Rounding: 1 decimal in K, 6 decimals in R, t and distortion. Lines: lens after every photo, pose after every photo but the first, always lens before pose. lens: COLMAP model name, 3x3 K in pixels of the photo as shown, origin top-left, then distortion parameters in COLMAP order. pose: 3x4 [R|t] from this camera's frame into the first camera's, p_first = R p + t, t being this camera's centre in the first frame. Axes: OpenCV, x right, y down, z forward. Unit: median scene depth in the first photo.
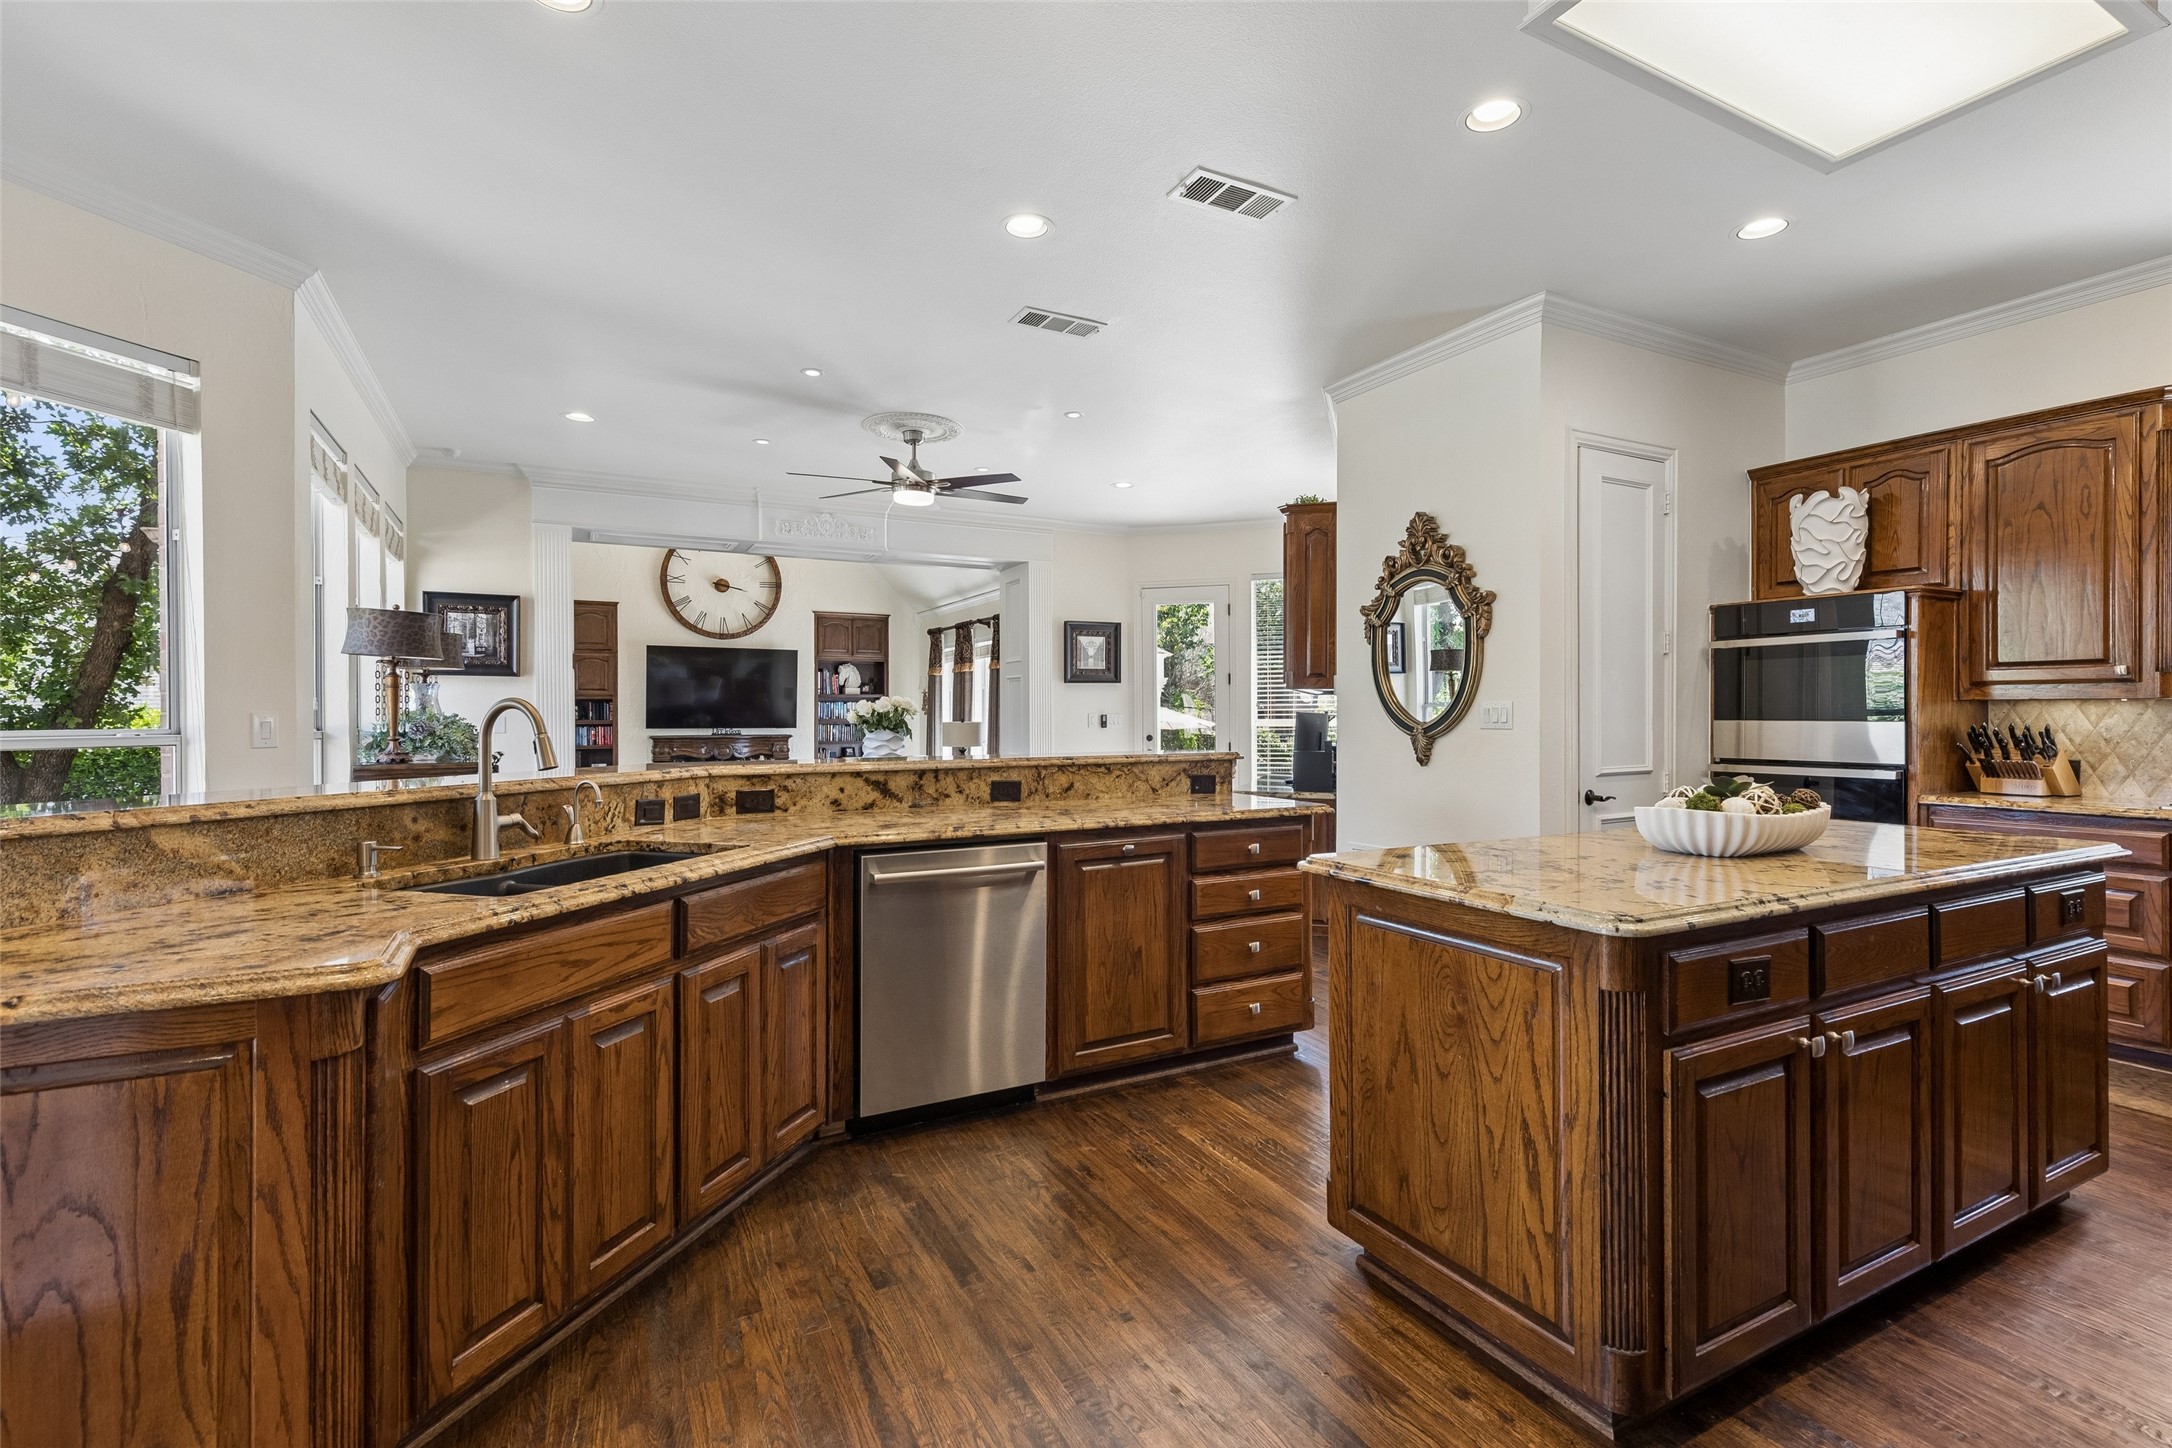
lens RADIAL K [[989.2, 0, 1084.5], [0, 989.2, 713.2], [0, 0, 1]] dist [0.011868, -0.001656]
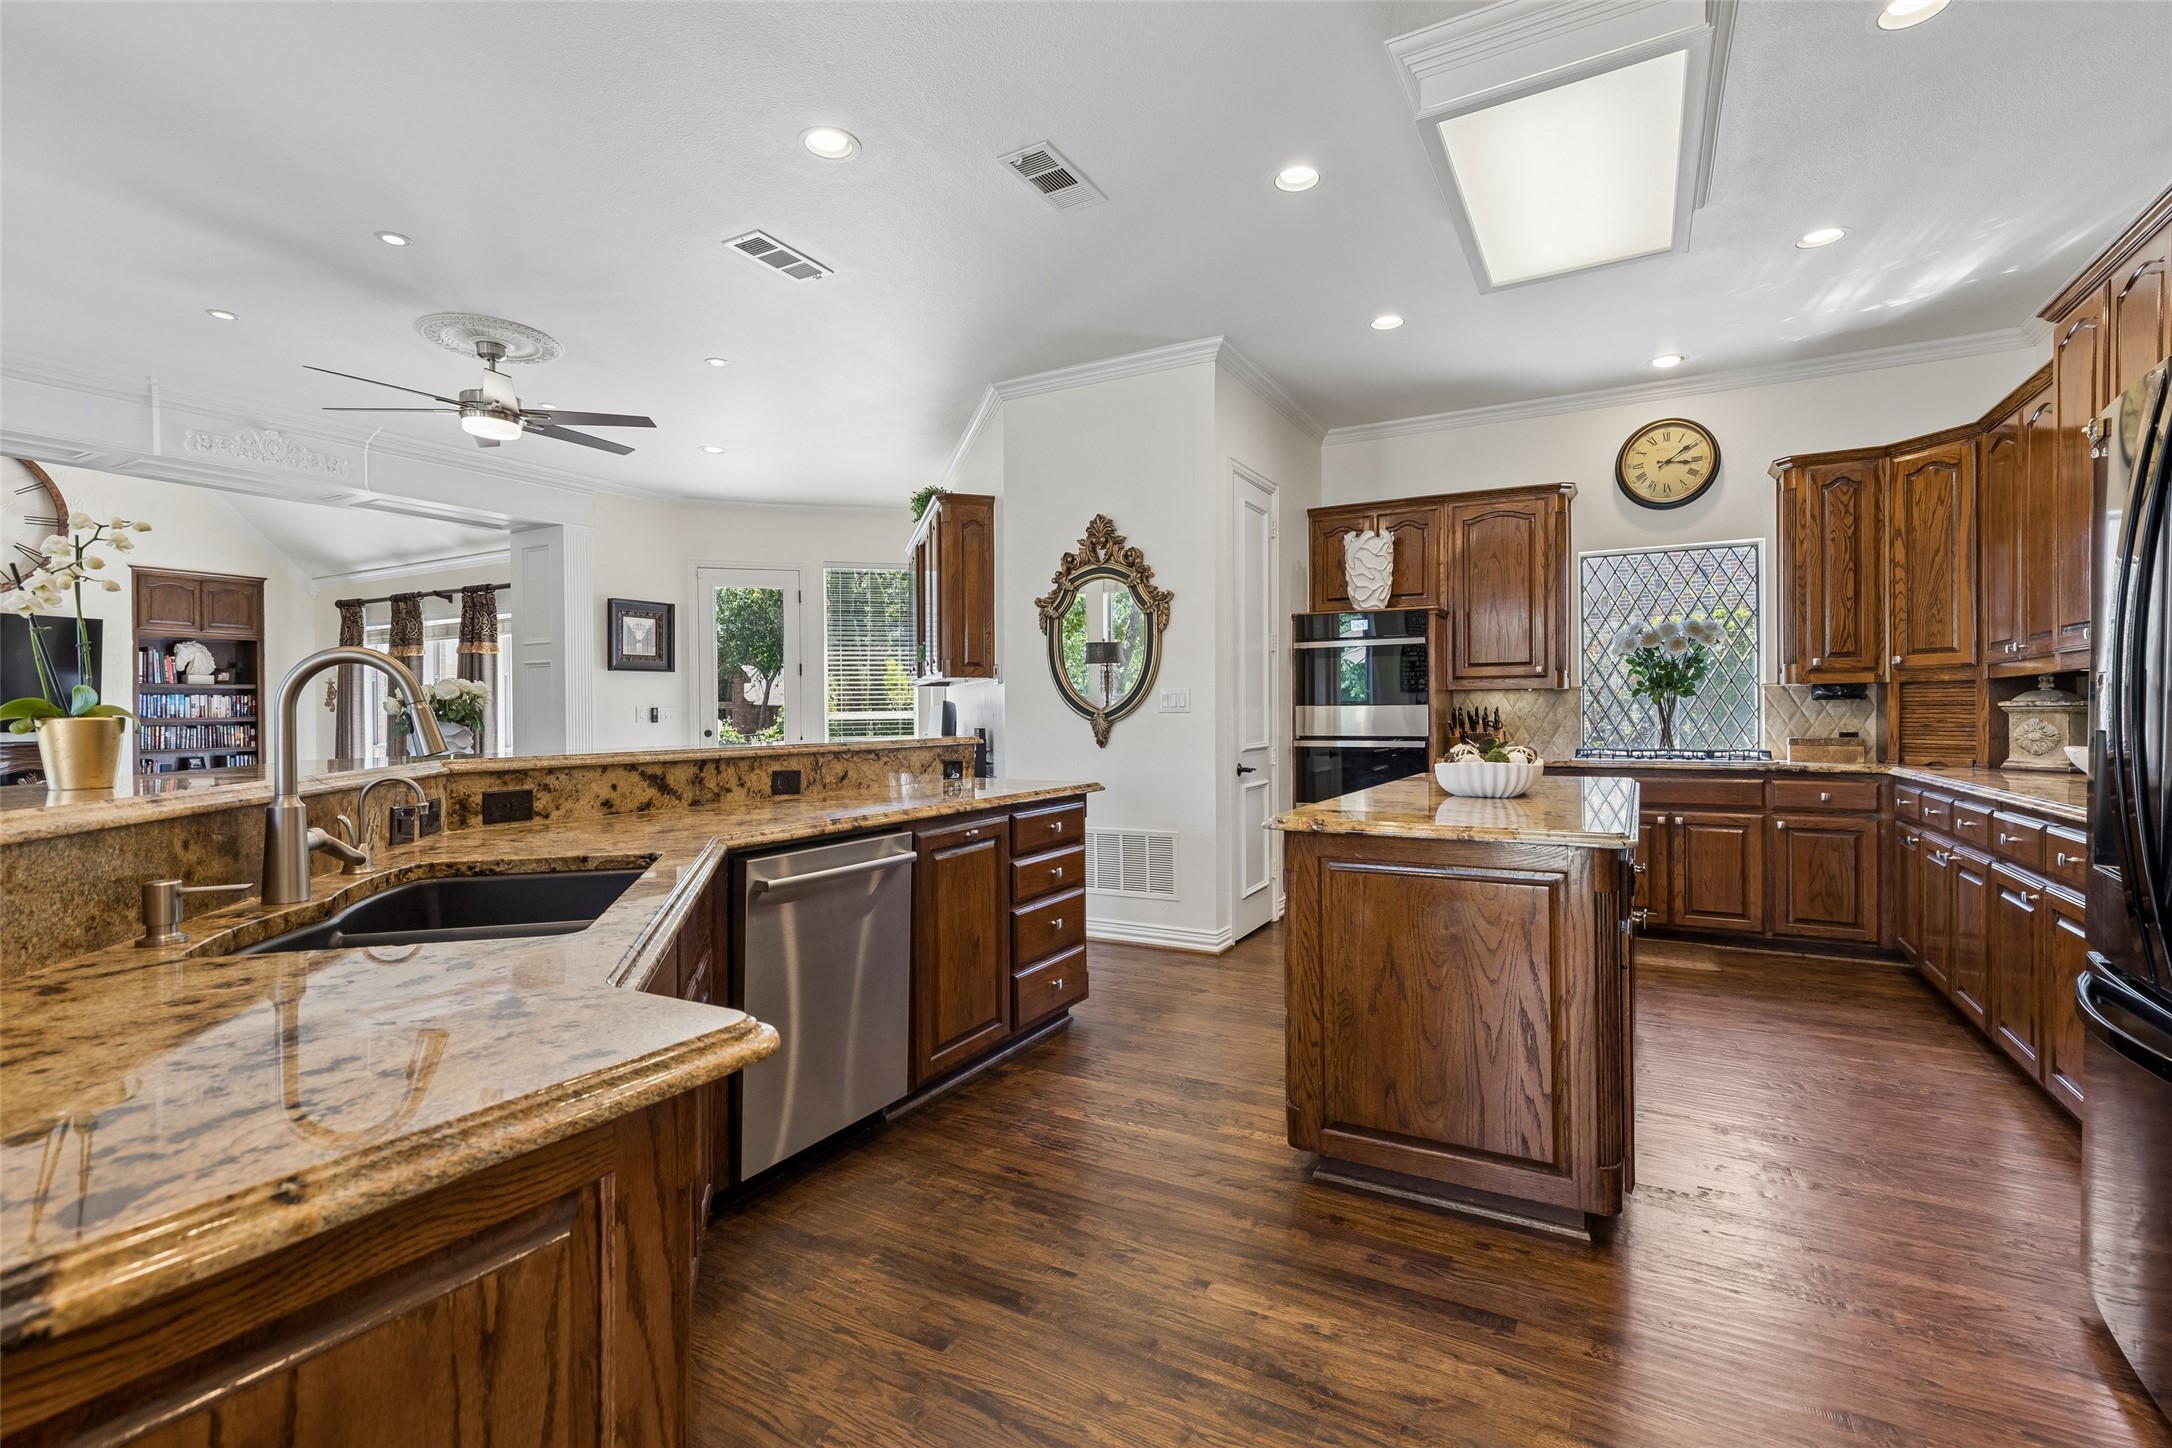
lens RADIAL K [[989.2, 0, 1084.5], [0, 989.2, 713.2], [0, 0, 1]] dist [0.011868, -0.001656]
pose [[0.838967, -0.003622, 0.544170, -0.331396], [0.004154, 0.999991, 0.000252, 0.018463], [-0.544166, 0.002049, 0.838975, 0.124351]]
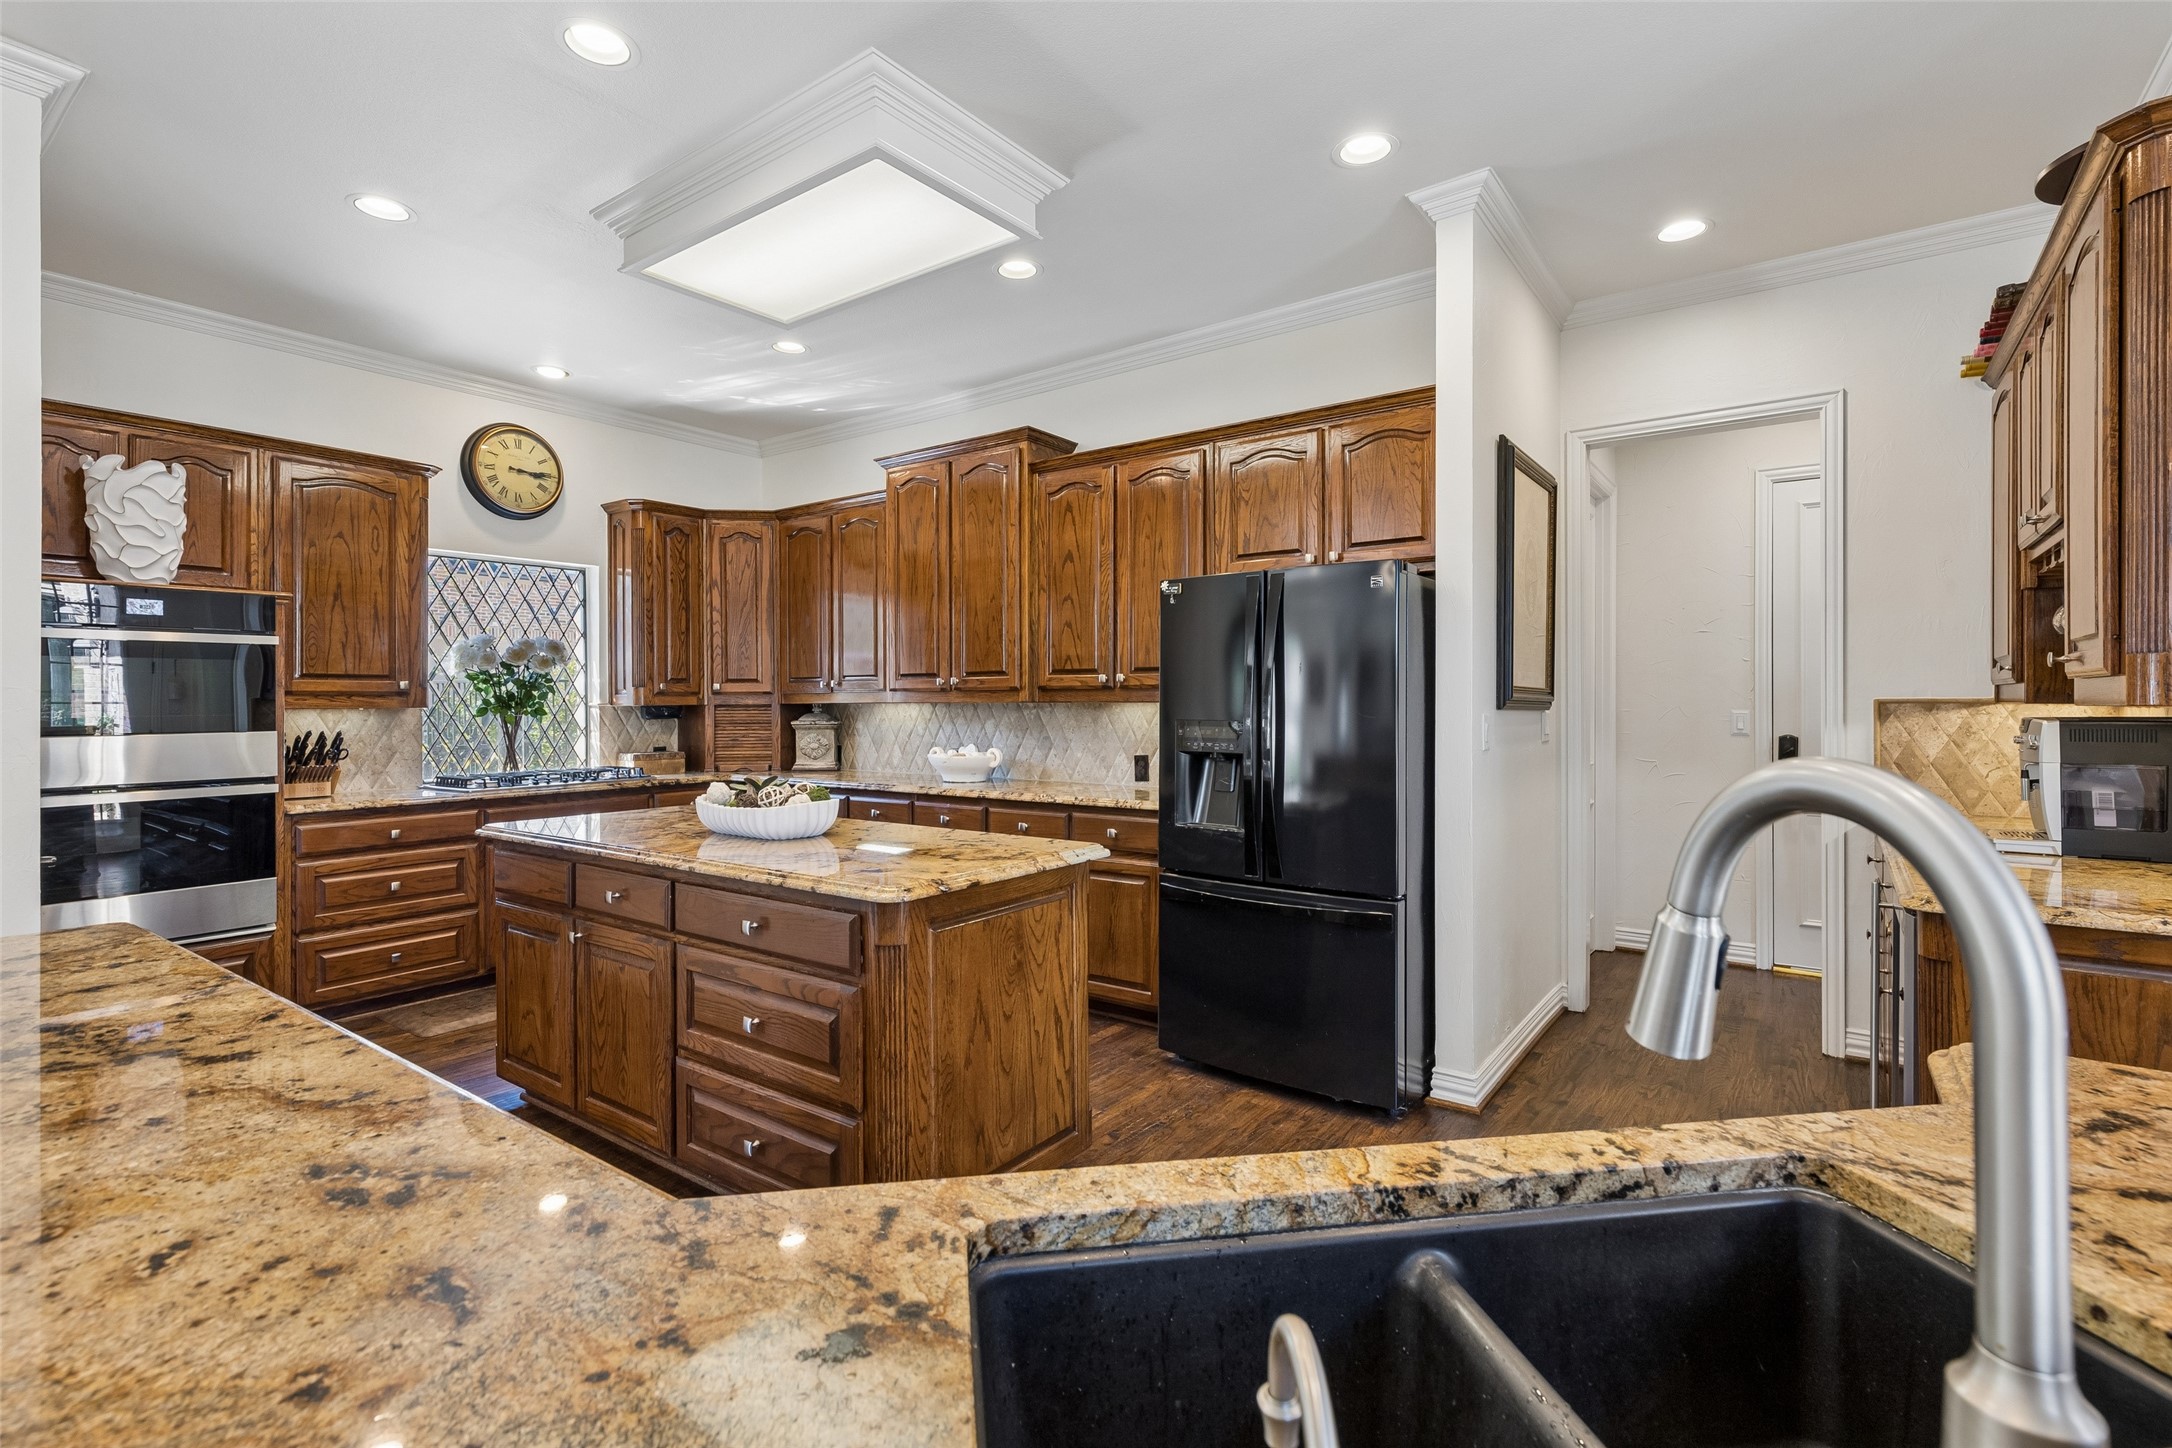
lens RADIAL K [[1004.7, 0, 1091.0], [0, 1004.7, 697.7], [0, 0, 1]] dist [0.014139, -0.000173]
pose [[-0.440026, 0.004921, 0.897972, -0.437289], [0.005190, 0.999982, -0.002936, -0.018949], [-0.897970, 0.003368, -0.440044, 0.770904]]
